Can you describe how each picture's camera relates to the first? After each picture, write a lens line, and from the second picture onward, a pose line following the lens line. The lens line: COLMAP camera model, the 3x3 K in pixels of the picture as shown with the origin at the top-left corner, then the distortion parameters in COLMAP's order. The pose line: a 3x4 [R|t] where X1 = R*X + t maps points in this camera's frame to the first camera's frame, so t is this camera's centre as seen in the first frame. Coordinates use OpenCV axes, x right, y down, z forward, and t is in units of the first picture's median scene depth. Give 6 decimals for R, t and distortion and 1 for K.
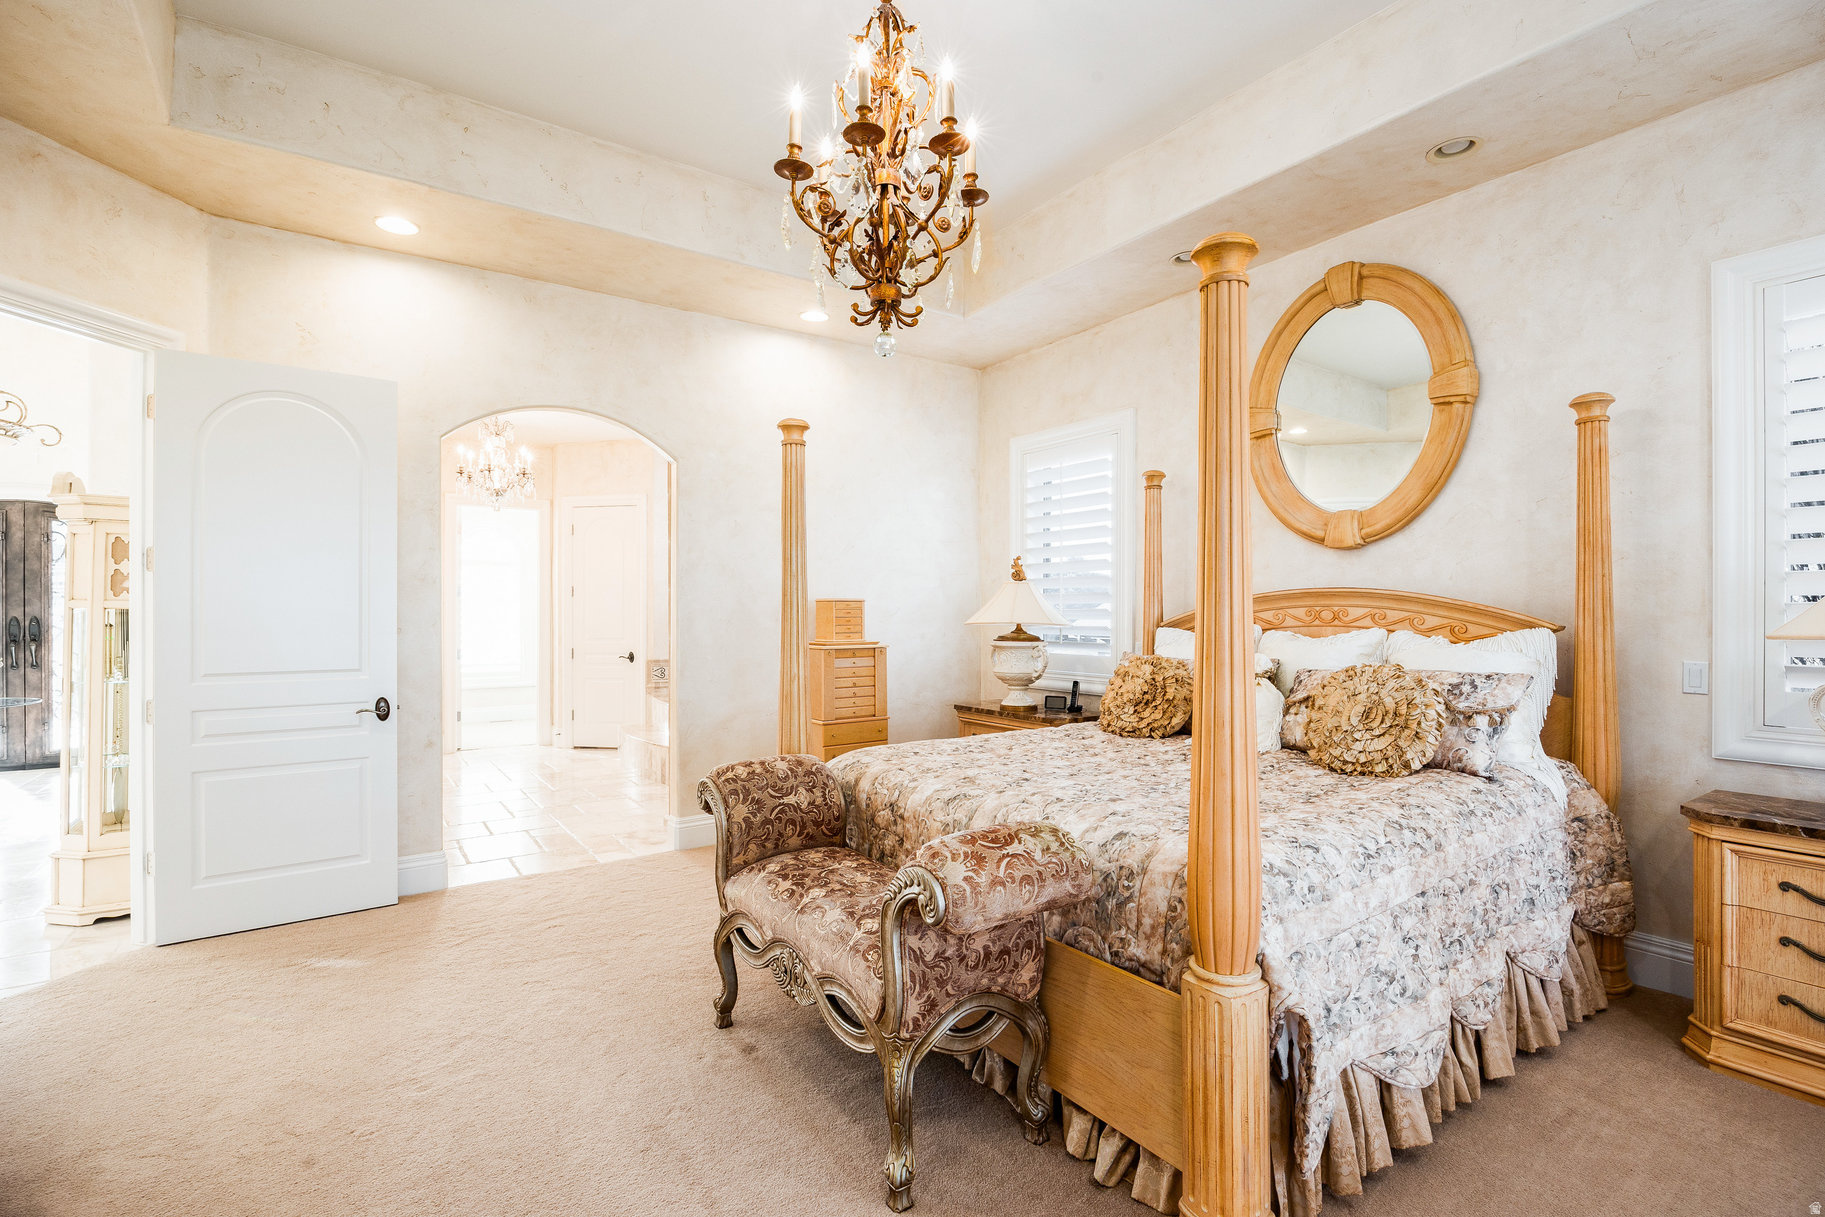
lens RADIAL K [[834.6, 0, 911.7], [0, 834.6, 605.5], [0, 0, 1]] dist [-0.013593, -0.000175]
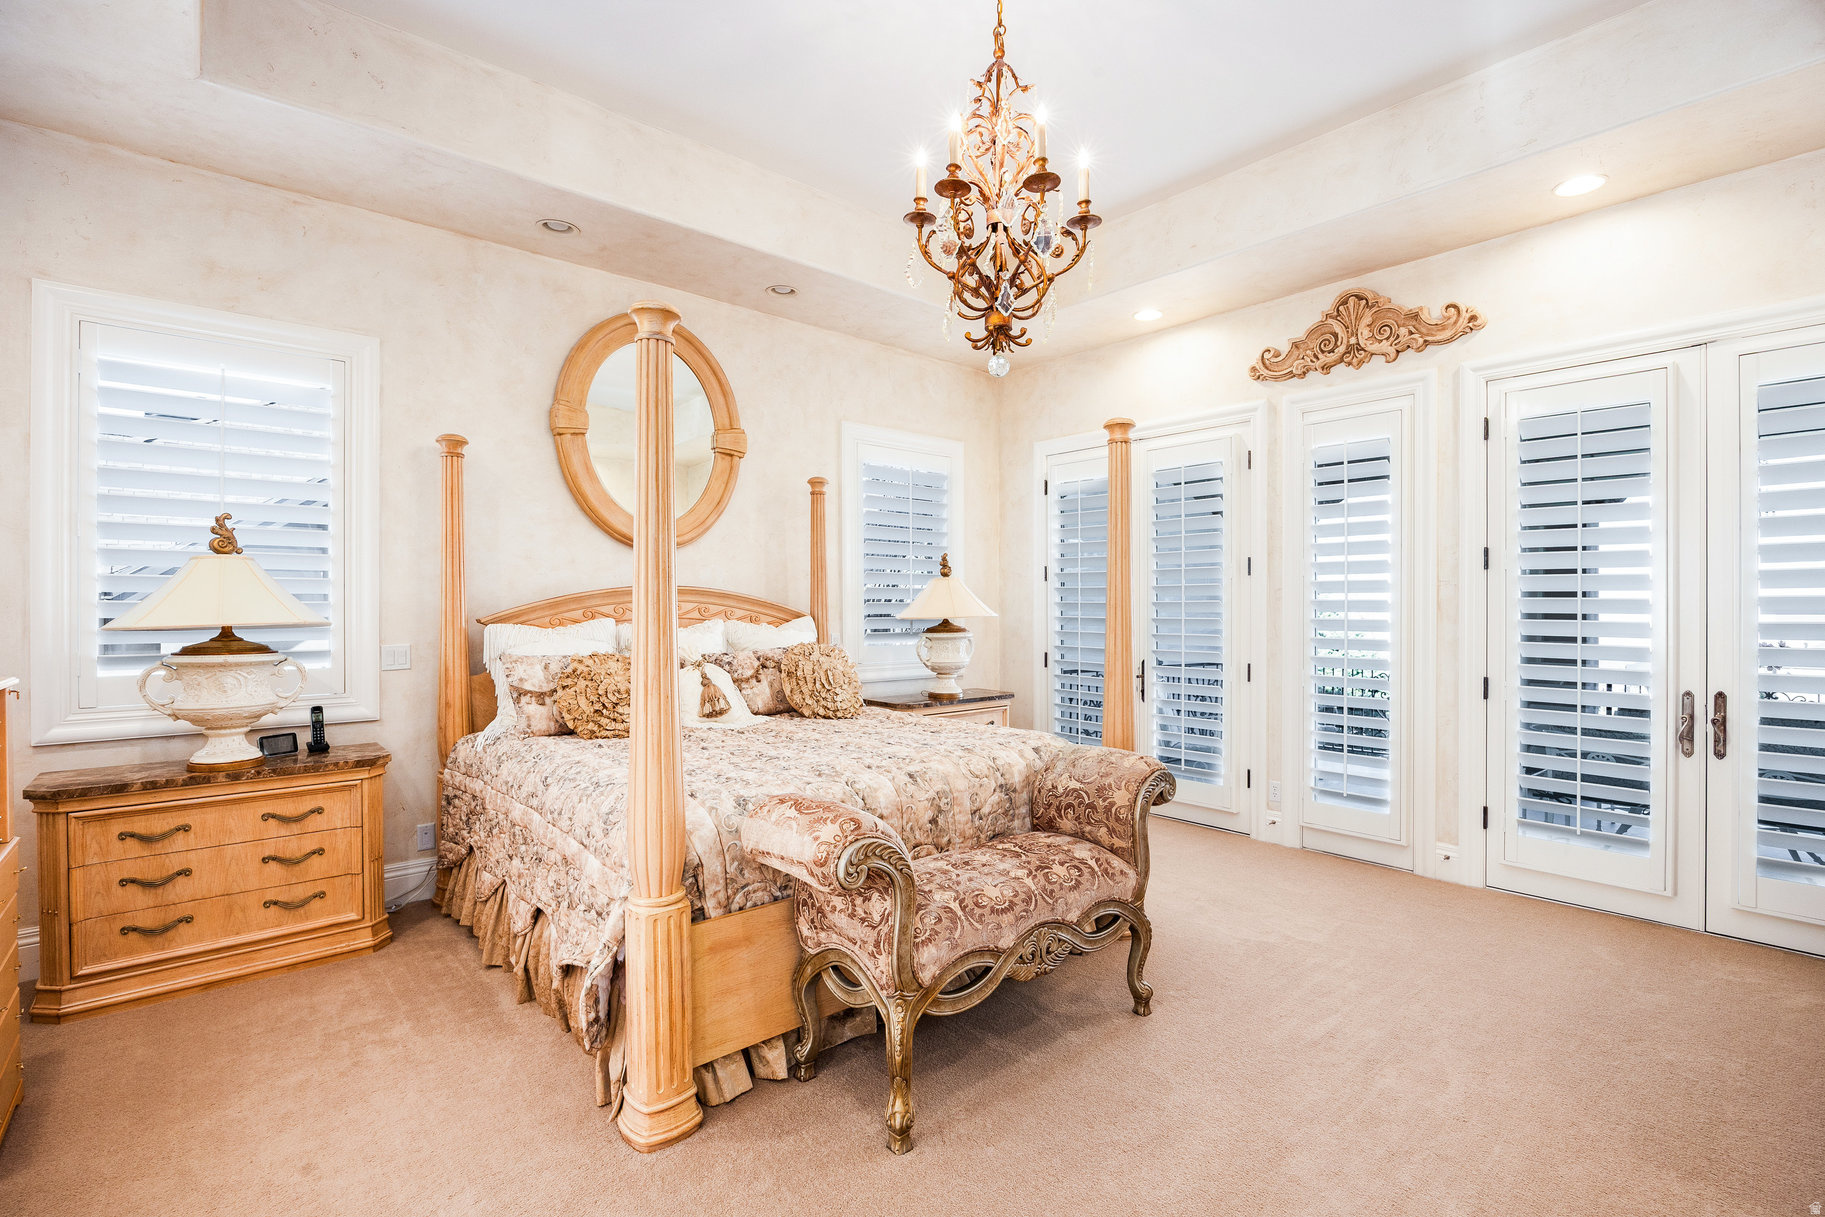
lens RADIAL K [[834.6, 0, 912.0], [0, 834.6, 609.1], [0, 0, 1]] dist [-0.013593, -0.000175]
pose [[-0.102778, 0.006775, 0.994681, -0.532871], [-0.000587, 0.999976, -0.006872, 0.014570], [-0.994704, -0.001290, -0.102772, 0.586797]]
